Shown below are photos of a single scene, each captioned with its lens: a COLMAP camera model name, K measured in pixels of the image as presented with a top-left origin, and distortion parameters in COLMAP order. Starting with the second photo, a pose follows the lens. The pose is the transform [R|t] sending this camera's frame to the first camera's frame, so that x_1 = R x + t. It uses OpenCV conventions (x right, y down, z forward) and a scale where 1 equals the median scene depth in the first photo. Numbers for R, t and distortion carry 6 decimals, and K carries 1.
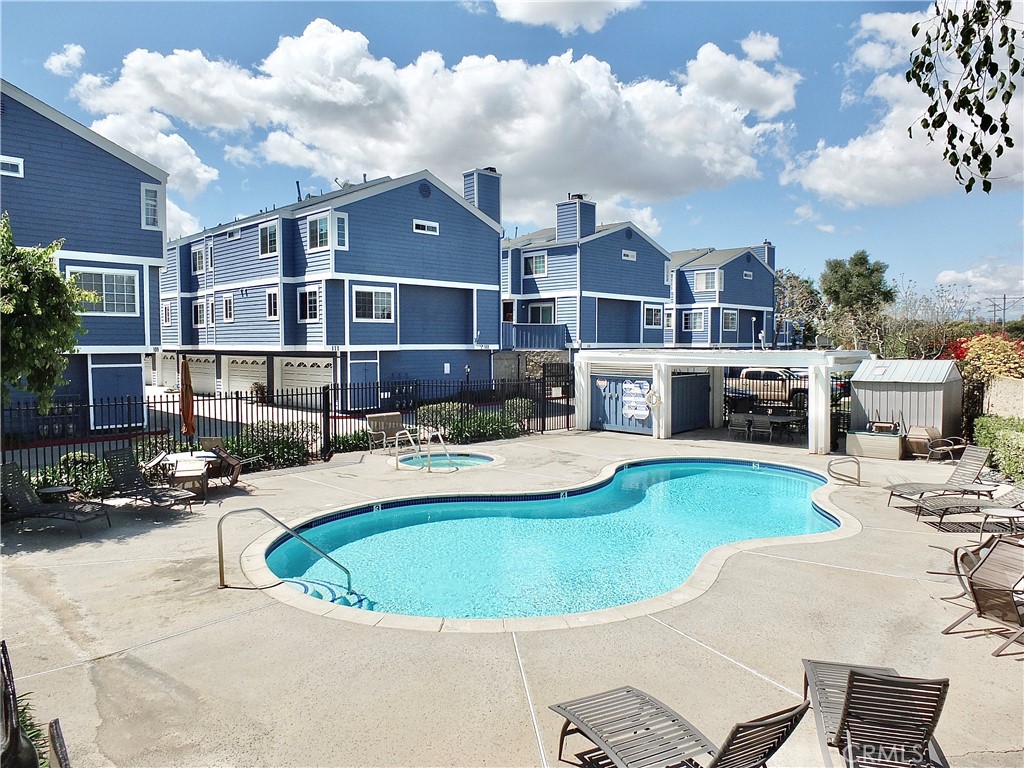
lens RADIAL K [[696.7, 0, 512.7], [0, 696.7, 383.5], [0, 0, 1]] dist [-0.038563, 0.014992]
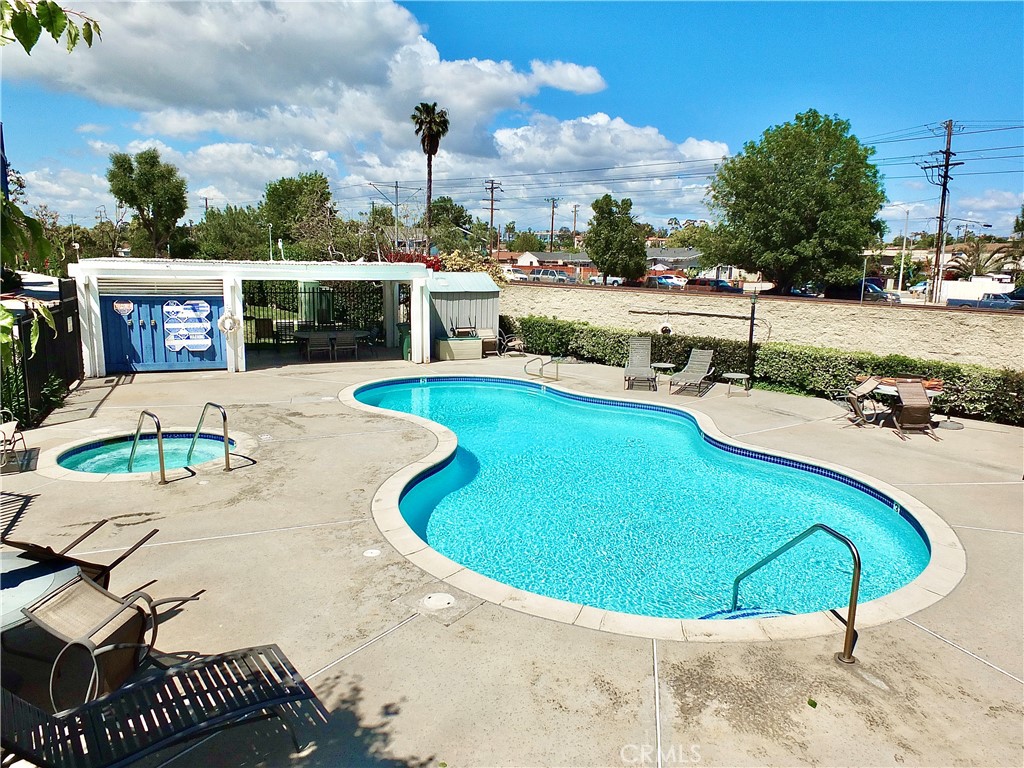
lens RADIAL K [[696.7, 0, 512.7], [0, 696.7, 383.5], [0, 0, 1]] dist [-0.038563, 0.014992]
pose [[0.364710, -0.152339, 0.918575, -0.400799], [0.026868, 0.987836, 0.153158, -0.021207], [-0.930733, -0.031178, 0.364367, 0.399044]]
